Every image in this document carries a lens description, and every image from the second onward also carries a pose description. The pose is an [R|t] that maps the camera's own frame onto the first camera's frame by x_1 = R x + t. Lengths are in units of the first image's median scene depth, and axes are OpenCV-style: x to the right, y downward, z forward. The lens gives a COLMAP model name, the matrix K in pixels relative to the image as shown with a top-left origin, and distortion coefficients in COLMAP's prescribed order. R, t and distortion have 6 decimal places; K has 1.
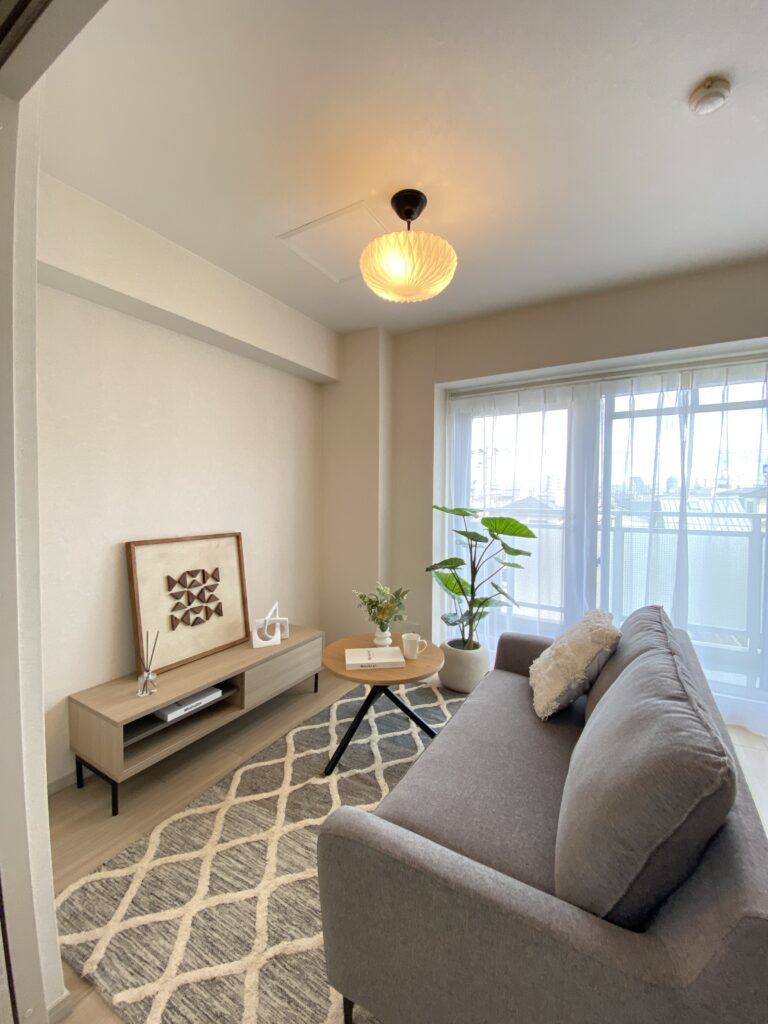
lens RADIAL K [[416.3, 0, 382.9], [0, 416.3, 508.7], [0, 0, 1]] dist [0.012142, -0.016360]
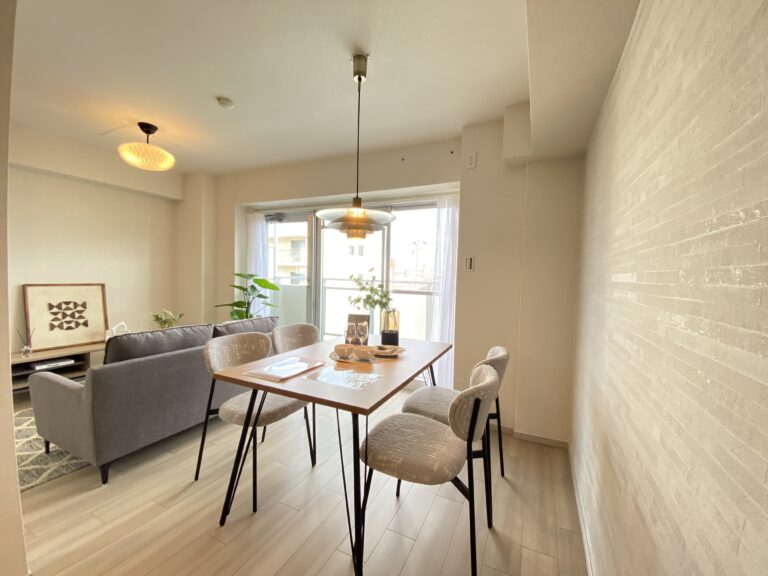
lens RADIAL K [[312.2, 0, 383.6], [0, 312.2, 290.0], [0, 0, 1]] dist [0.012142, -0.016360]
pose [[0.995926, 0.016681, 0.088618, 0.857959], [-0.017954, 0.999746, 0.013590, 0.050057], [-0.088369, -0.015126, 0.995973, -0.542620]]
